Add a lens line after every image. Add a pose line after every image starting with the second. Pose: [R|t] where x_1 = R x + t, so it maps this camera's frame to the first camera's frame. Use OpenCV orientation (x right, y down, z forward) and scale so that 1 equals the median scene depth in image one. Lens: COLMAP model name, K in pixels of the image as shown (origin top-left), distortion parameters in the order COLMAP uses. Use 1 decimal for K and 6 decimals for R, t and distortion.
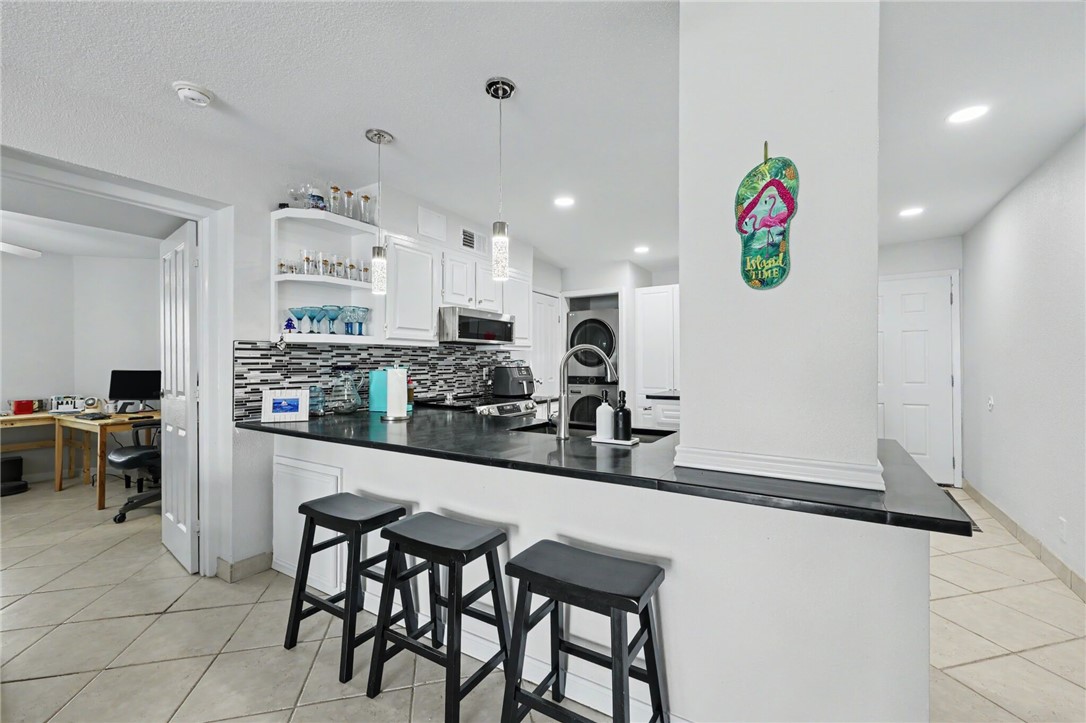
lens RADIAL K [[450.2, 0, 552.1], [0, 450.2, 358.6], [0, 0, 1]] dist [0.000843, -0.000152]
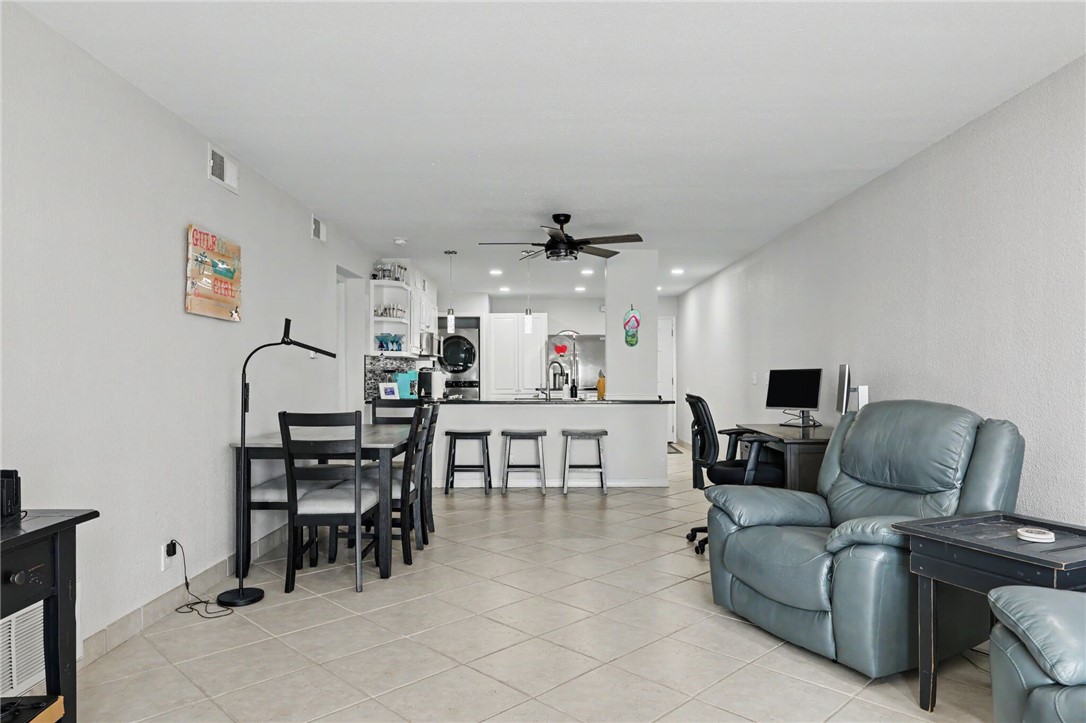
lens RADIAL K [[679.0, 0, 541.9], [0, 679.0, 370.9], [0, 0, 1]] dist [-0.003265, -0.001291]
pose [[0.861909, 0.003762, 0.507049, -1.205471], [-0.005070, 0.999986, 0.001199, 0.013241], [-0.507037, -0.003604, 0.861917, -1.373676]]
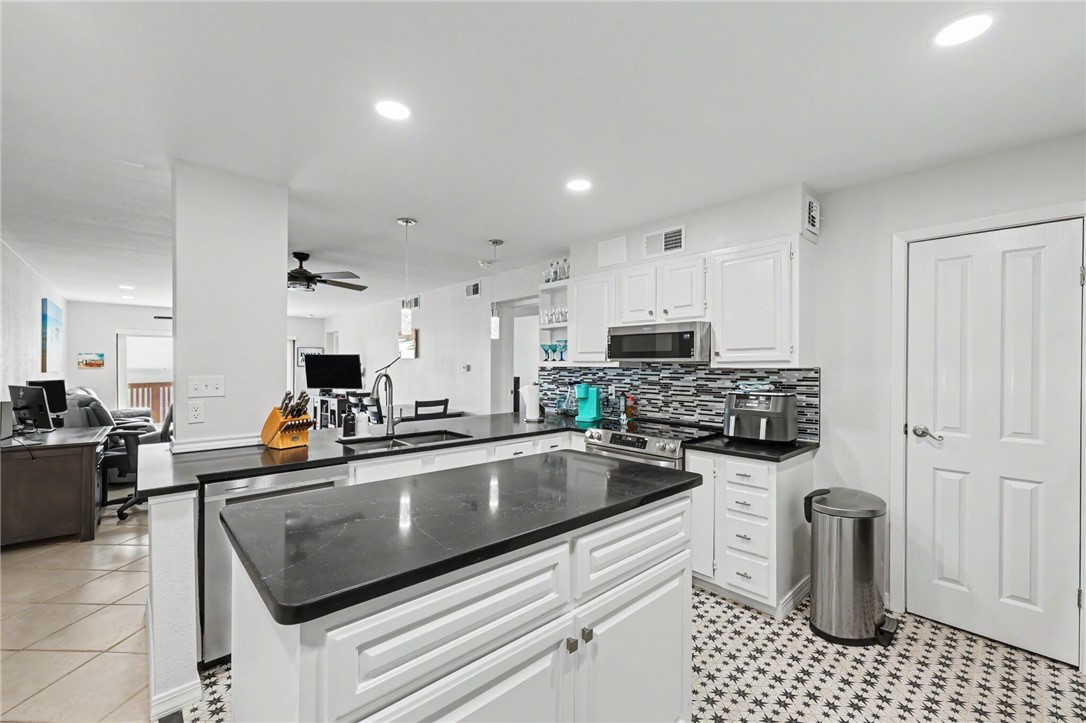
lens RADIAL K [[450.2, 0, 547.9], [0, 450.2, 365.3], [0, 0, 1]] dist [0.000843, -0.000152]
pose [[-0.280282, -0.000926, -0.959917, 0.886112], [0.004813, 0.999986, -0.002370, -0.032033], [0.959906, -0.005285, -0.280273, 1.281805]]
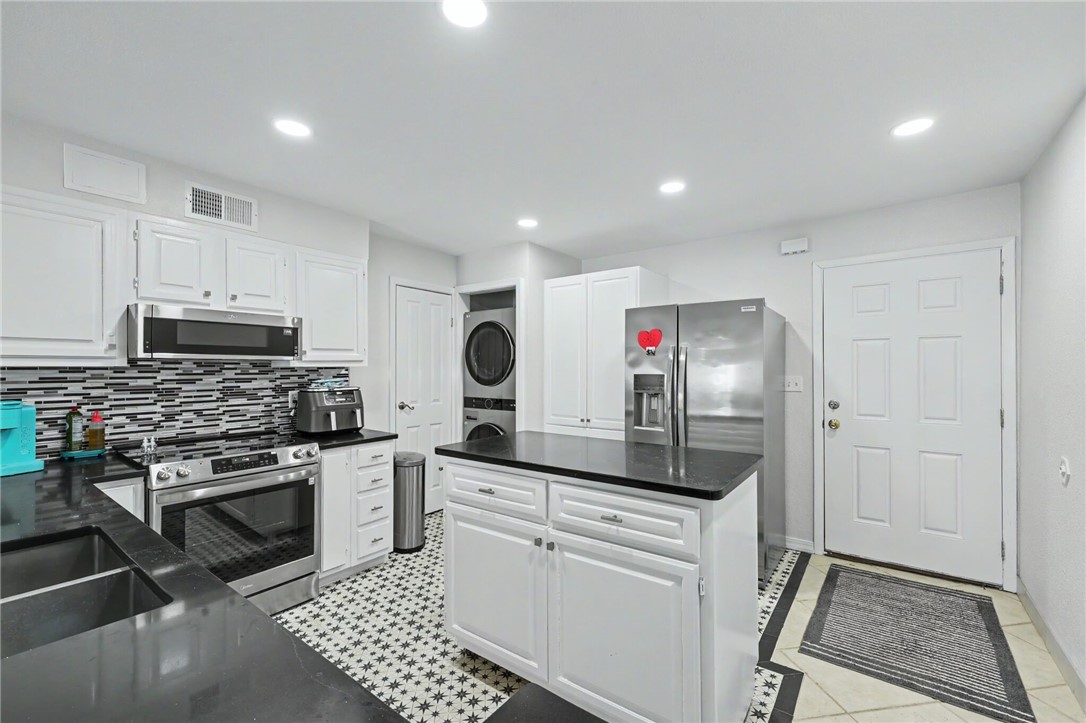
lens RADIAL K [[450.2, 0, 548.7], [0, 450.2, 366.6], [0, 0, 1]] dist [0.000843, -0.000152]
pose [[0.995625, 0.003360, -0.093377, 0.466220], [-0.002418, 0.999945, 0.010194, -0.038339], [0.093406, -0.009923, 0.995579, 0.466583]]
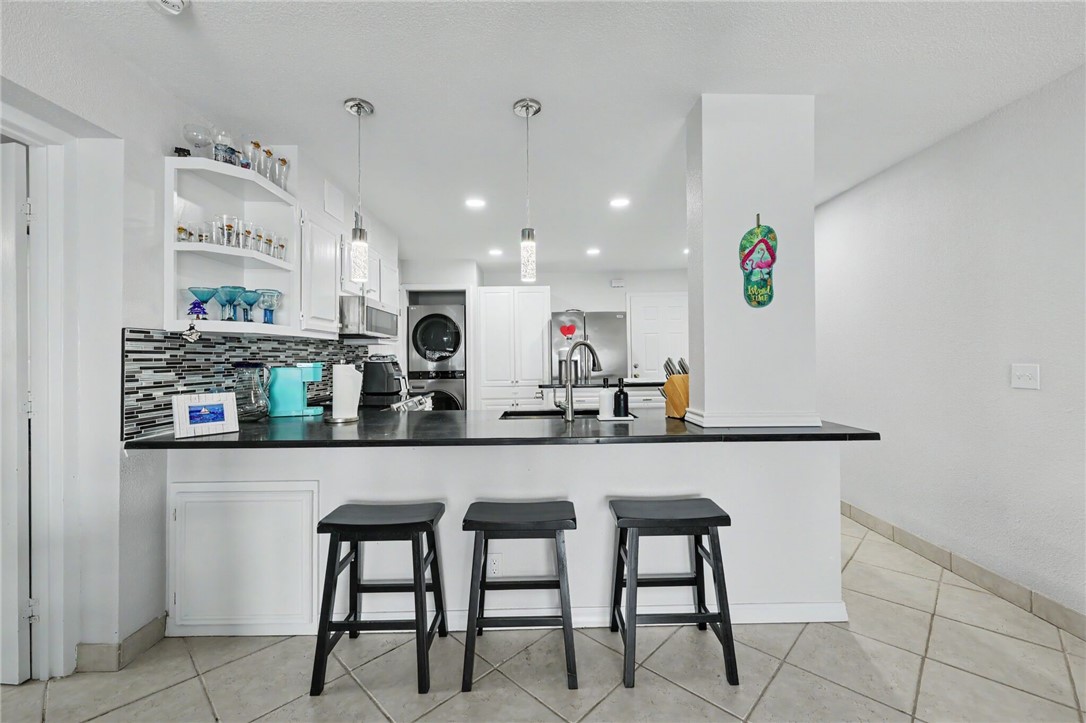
lens RADIAL K [[450.2, 0, 548.7], [0, 450.2, 348.9], [0, 0, 1]] dist [0.000843, -0.000152]
pose [[0.844902, 0.003528, 0.534909, -0.426470], [0.002317, 0.999945, -0.010255, 0.001981], [-0.534916, 0.009904, 0.844847, 0.029005]]
